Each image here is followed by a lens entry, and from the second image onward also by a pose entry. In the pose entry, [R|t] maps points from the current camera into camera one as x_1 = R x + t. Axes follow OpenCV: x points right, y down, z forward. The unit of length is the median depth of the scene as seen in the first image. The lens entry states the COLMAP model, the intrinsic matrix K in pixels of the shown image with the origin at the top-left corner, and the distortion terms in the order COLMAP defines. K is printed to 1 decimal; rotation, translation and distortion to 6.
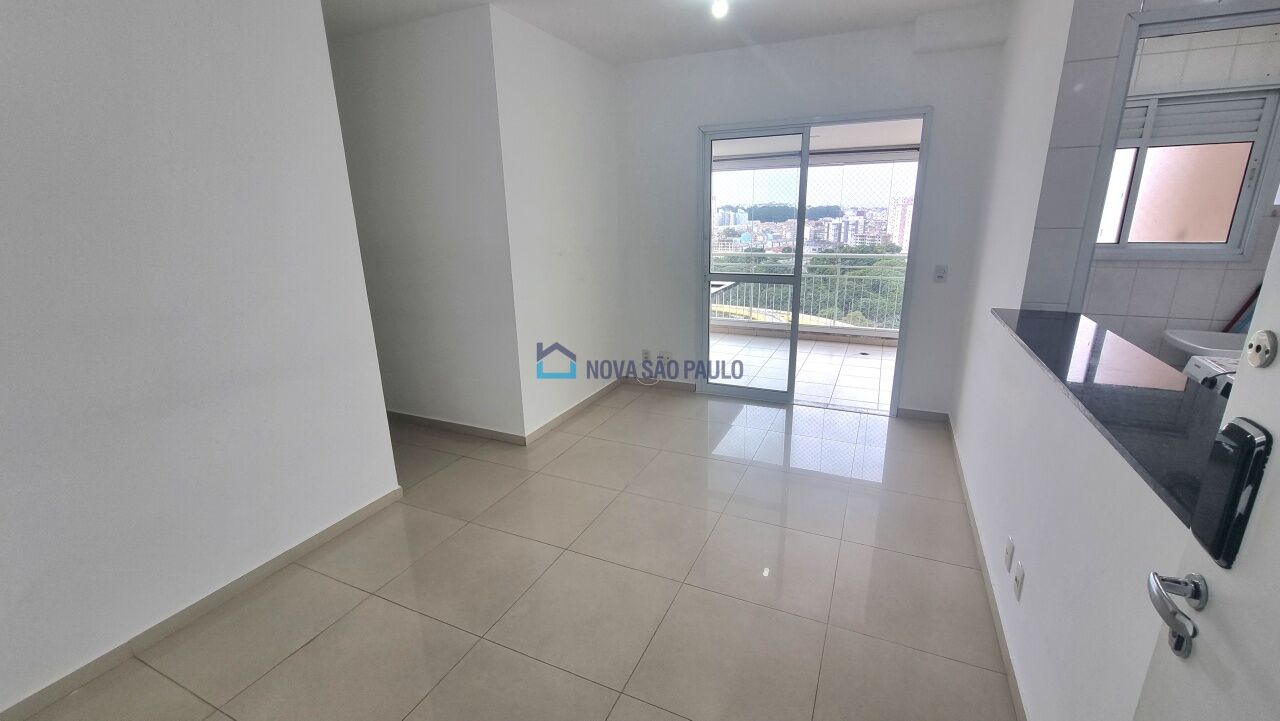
lens RADIAL K [[529.6, 0, 640.0], [0, 529.6, 360.5], [0, 0, 1]] dist [-0.004182, -0.000245]
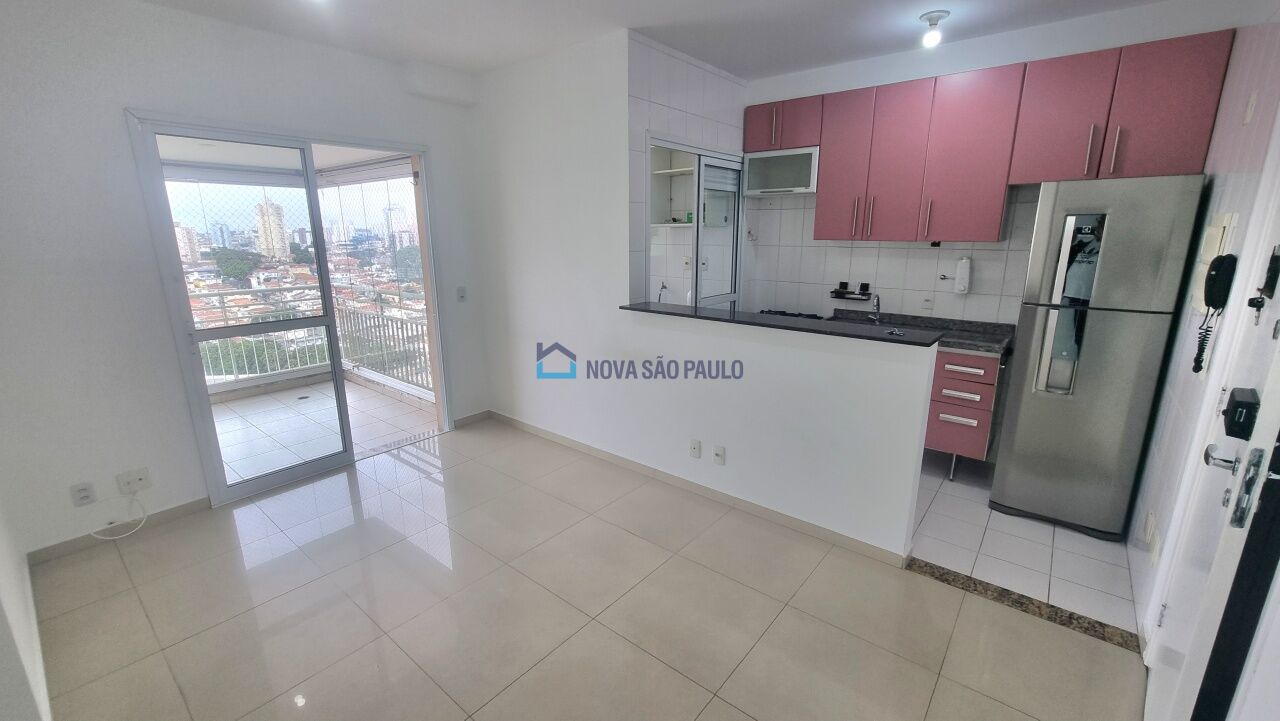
lens RADIAL K [[529.6, 0, 640.0], [0, 529.6, 360.5], [0, 0, 1]] dist [-0.004182, -0.000245]
pose [[0.246177, -0.212646, 0.945610, -0.374461], [0.259174, 0.954550, 0.147185, -0.080474], [-0.933931, 0.208844, 0.290100, 0.285488]]
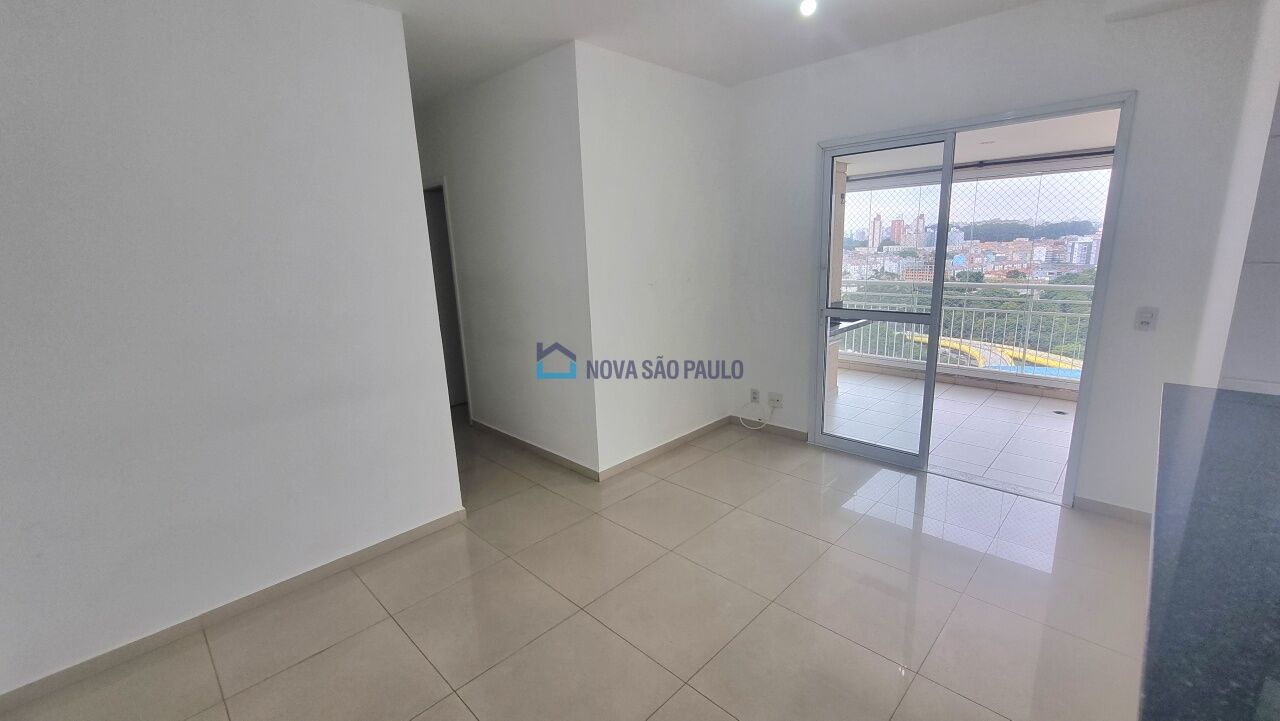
lens RADIAL K [[529.6, 0, 640.0], [0, 529.6, 360.5], [0, 0, 1]] dist [-0.004182, -0.000245]
pose [[0.940549, 0.058918, -0.334508, 0.137899], [-0.072586, 0.996955, -0.028497, -0.031894], [0.331811, 0.051084, 0.941962, 0.082213]]
